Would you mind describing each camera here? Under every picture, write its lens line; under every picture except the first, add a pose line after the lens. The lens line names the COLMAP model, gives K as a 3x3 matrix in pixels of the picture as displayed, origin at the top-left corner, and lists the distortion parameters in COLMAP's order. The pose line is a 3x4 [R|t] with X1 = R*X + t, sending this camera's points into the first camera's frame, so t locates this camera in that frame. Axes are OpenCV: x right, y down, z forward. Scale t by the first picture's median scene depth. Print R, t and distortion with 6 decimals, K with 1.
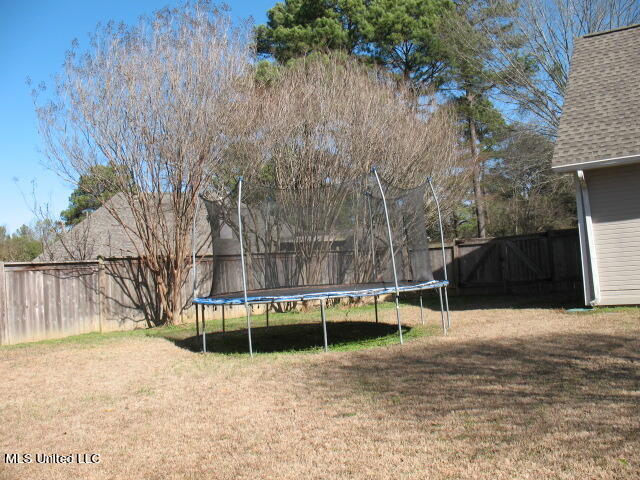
lens RADIAL K [[655.2, 0, 320.0], [0, 655.2, 240.0], [0, 0, 1]] dist [-0.207901, 0.244169]
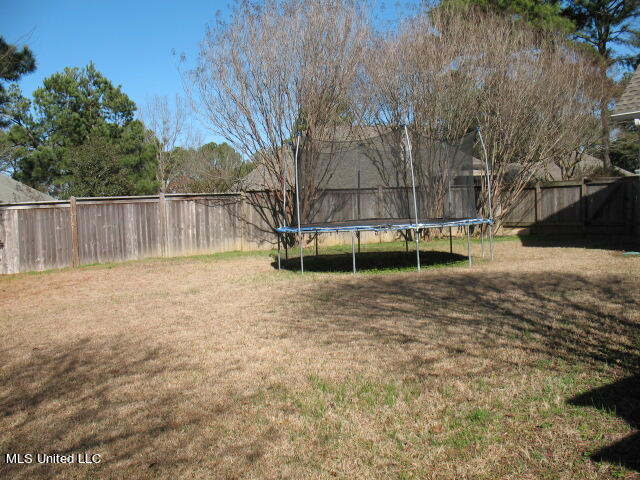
lens RADIAL K [[655.2, 0, 320.0], [0, 655.2, 240.0], [0, 0, 1]] dist [-0.207901, 0.244169]
pose [[0.936673, 0.046158, -0.347150, 0.234855], [-0.006144, 0.993289, 0.115491, -0.023219], [0.350152, -0.106044, 0.930671, -0.115136]]
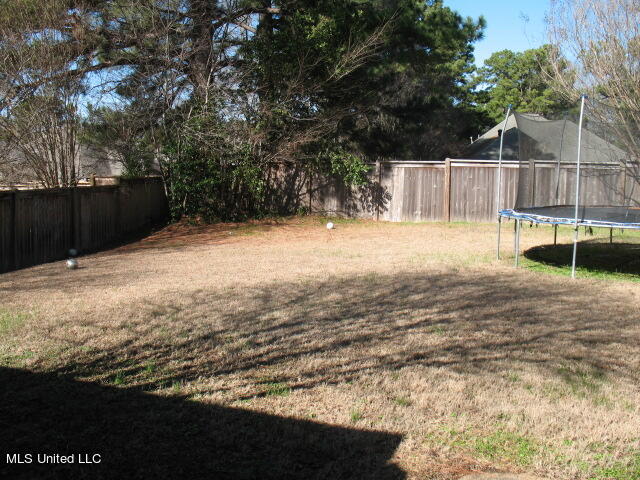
lens RADIAL K [[655.2, 0, 320.0], [0, 655.2, 240.0], [0, 0, 1]] dist [-0.207901, 0.244169]
pose [[0.229517, 0.181711, -0.956192, 0.593900], [0.019773, 0.981345, 0.191237, -0.055571], [0.973104, -0.062799, 0.221642, 0.263187]]
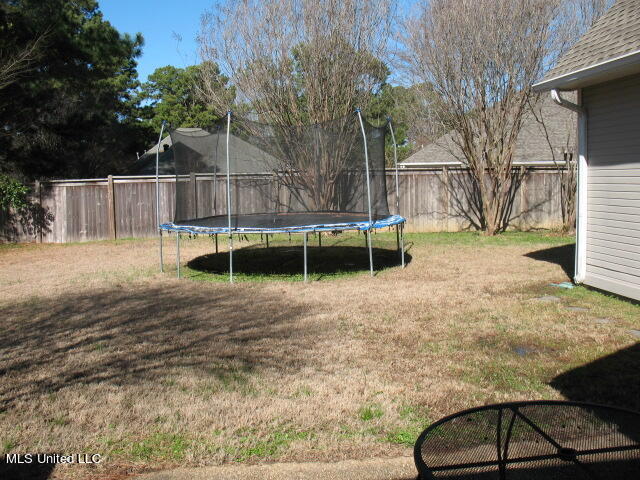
lens RADIAL K [[655.2, 0, 320.0], [0, 655.2, 240.0], [0, 0, 1]] dist [-0.207901, 0.244169]
pose [[0.665578, 0.126119, -0.735595, 0.615004], [0.008081, 0.984343, 0.176078, -0.057754], [0.746285, -0.123138, 0.654138, 0.270545]]
